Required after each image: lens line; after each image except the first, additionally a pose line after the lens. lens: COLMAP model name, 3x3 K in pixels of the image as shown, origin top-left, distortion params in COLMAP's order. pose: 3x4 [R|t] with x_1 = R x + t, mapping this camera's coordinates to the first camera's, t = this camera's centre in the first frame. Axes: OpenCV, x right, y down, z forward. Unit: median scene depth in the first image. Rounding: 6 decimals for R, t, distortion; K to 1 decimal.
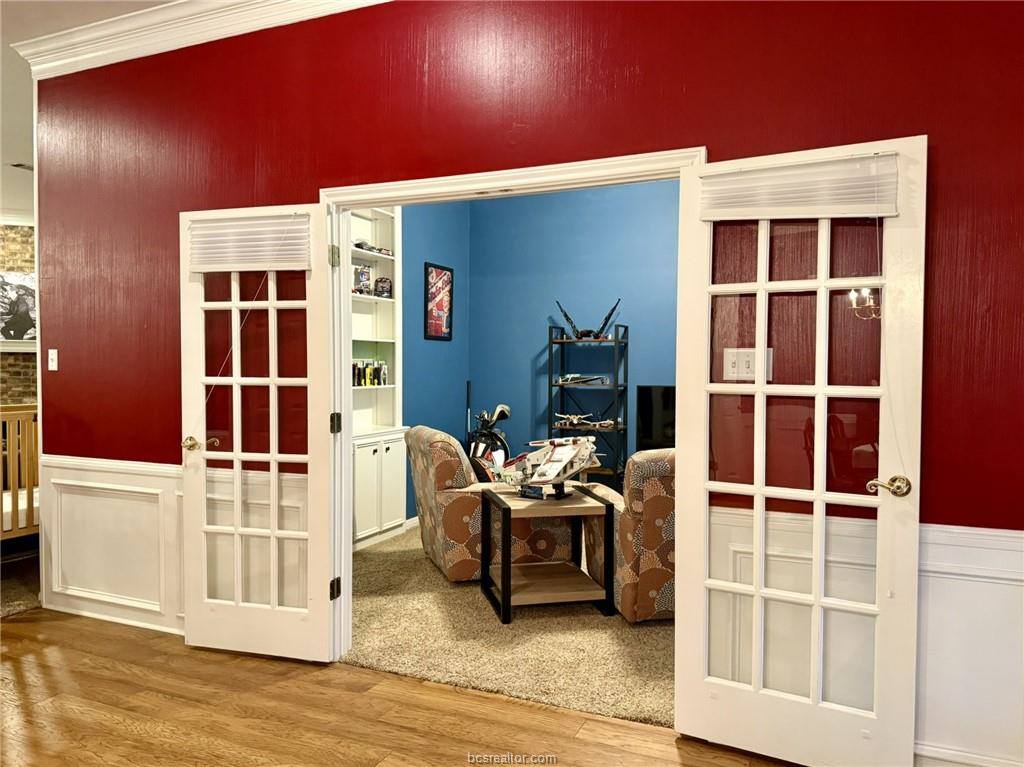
lens RADIAL K [[748.2, 0, 512.0], [0, 748.2, 383.5], [0, 0, 1]] dist [0.007767, -0.005194]
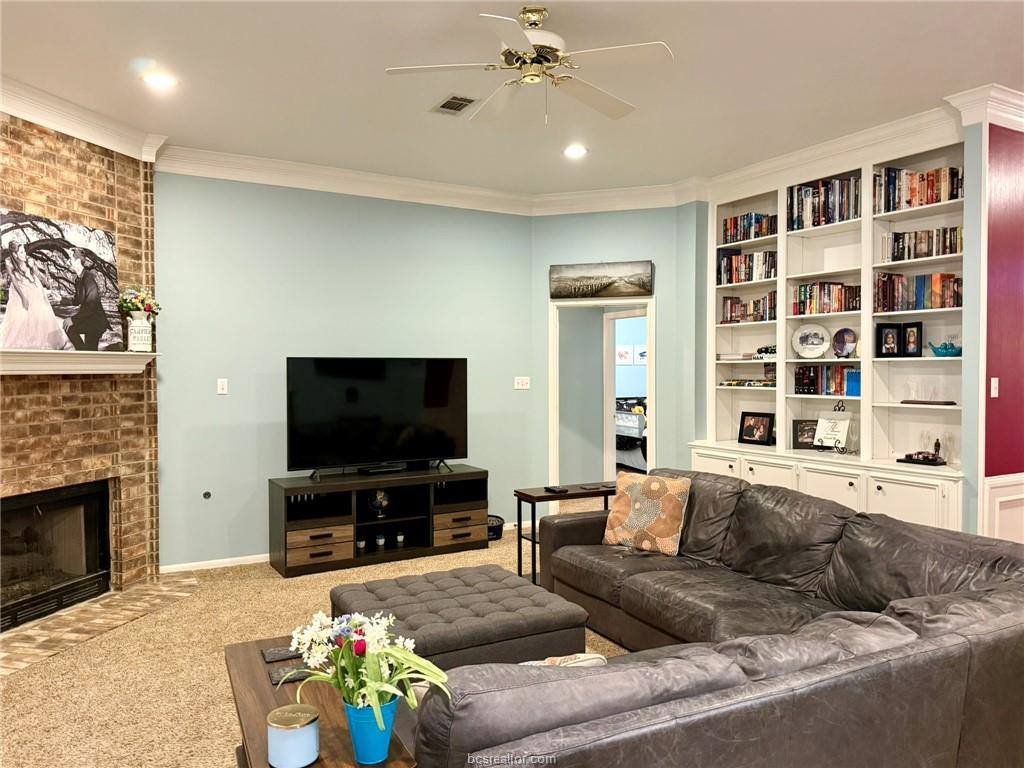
lens RADIAL K [[748.2, 0, 512.0], [0, 748.2, 384.0], [0, 0, 1]] dist [0.007767, -0.005194]
pose [[0.603403, -0.023152, 0.797100, -0.900999], [0.027057, 0.999597, 0.008552, -0.030736], [-0.796977, 0.016407, 0.603787, 0.432007]]
